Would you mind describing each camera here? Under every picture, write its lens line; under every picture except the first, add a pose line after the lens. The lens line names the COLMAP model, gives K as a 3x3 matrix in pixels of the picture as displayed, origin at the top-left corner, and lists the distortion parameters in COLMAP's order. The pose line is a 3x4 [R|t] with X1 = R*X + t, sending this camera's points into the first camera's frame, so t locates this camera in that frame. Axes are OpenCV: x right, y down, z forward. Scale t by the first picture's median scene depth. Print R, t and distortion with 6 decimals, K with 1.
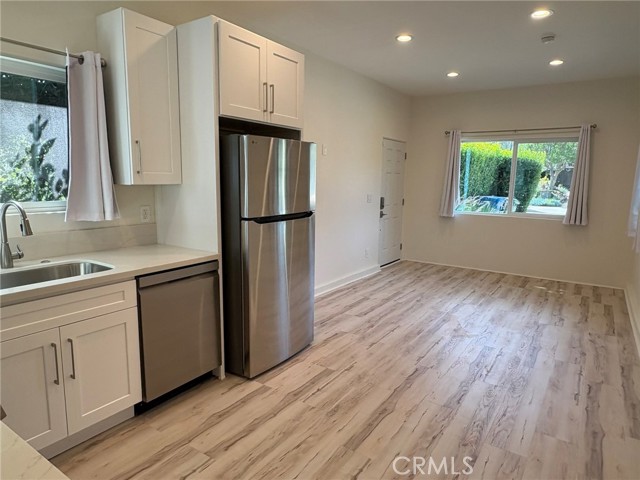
lens RADIAL K [[412.0, 0, 317.7], [0, 412.0, 239.9], [0, 0, 1]] dist [-0.003023, 0.005030]
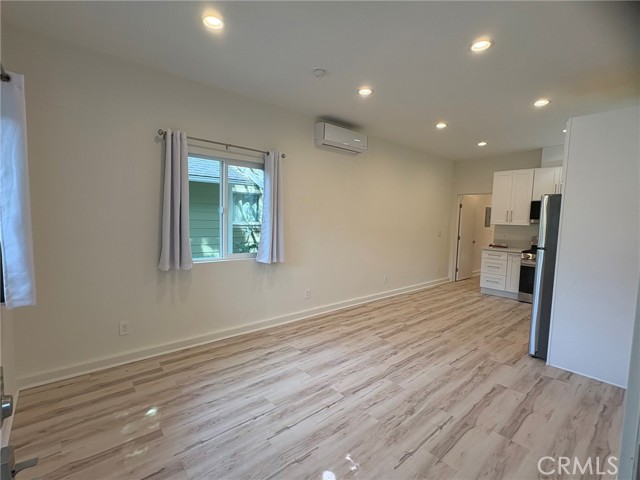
lens RADIAL K [[298.9, 0, 319.6], [0, 298.9, 239.9], [0, 0, 1]] dist [-0.000665, 0.001225]
pose [[-0.964303, -0.063738, 0.257016, 0.459488], [-0.004286, 0.974229, 0.225521, -0.339784], [-0.264767, 0.216369, -0.939725, 2.322512]]
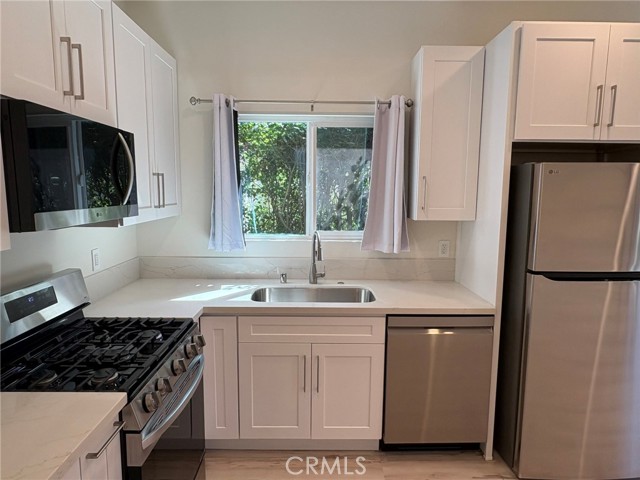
lens RADIAL K [[412.0, 0, 320.2], [0, 412.0, 240.9], [0, 0, 1]] dist [-0.003023, 0.005030]
pose [[0.569778, 0.094542, -0.816343, 0.204829], [-0.124600, 0.991815, 0.027897, -0.074016], [0.812298, 0.085822, 0.576894, 0.216100]]
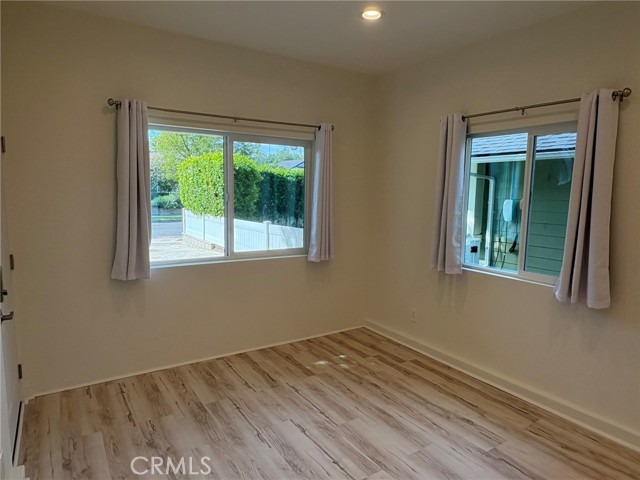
lens RADIAL K [[412.0, 0, 319.9], [0, 412.0, 242.9], [0, 0, 1]] dist [-0.003023, 0.005030]
pose [[0.388677, -0.130497, 0.912086, -0.081923], [0.130738, 0.987714, 0.085605, -0.252597], [-0.912051, 0.085971, 0.400963, 1.364859]]
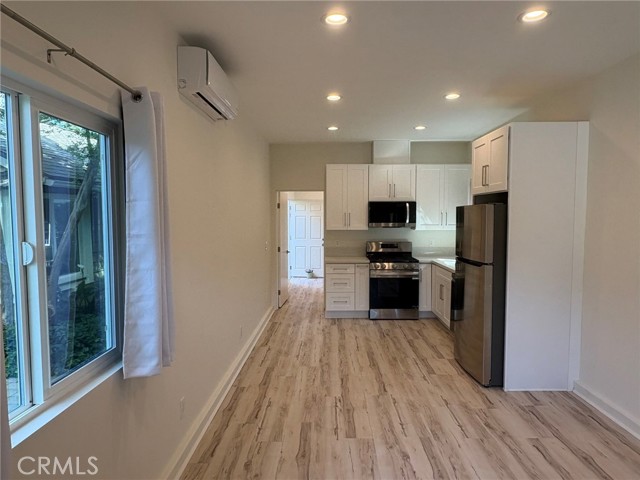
lens RADIAL K [[412.0, 0, 320.7], [0, 412.0, 241.4], [0, 0, 1]] dist [-0.003023, 0.005030]
pose [[-0.838550, 0.018410, -0.544513, 1.104871], [-0.095495, 0.978991, 0.180162, -0.327368], [0.536390, 0.203073, -0.819175, 1.897063]]
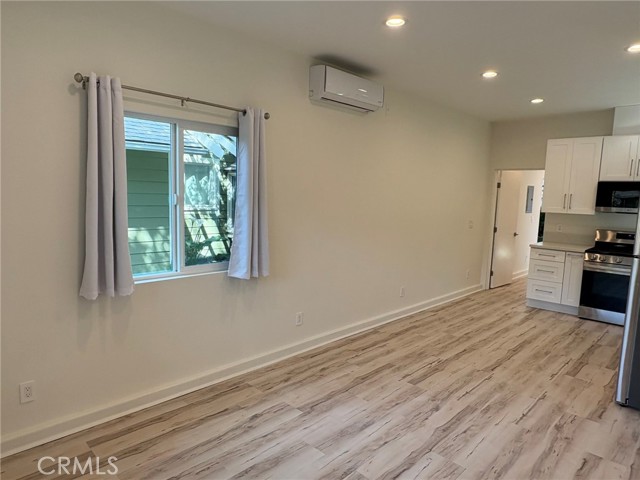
lens RADIAL K [[412.0, 0, 319.3], [0, 412.0, 242.1], [0, 0, 1]] dist [-0.003023, 0.005030]
pose [[-0.982765, -0.069312, 0.171374, 0.587947], [-0.020925, 0.962800, 0.269405, -0.373900], [-0.183672, 0.261176, -0.947656, 2.252029]]
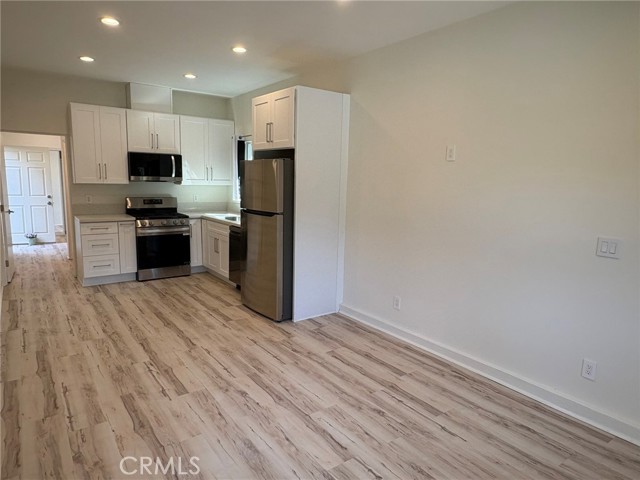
lens RADIAL K [[412.0, 0, 318.6], [0, 412.0, 241.7], [0, 0, 1]] dist [-0.003023, 0.005030]
pose [[-0.337573, 0.119074, -0.933738, 1.267400], [-0.174136, 0.966945, 0.186264, -0.273399], [0.925052, 0.225475, -0.305679, 1.725833]]
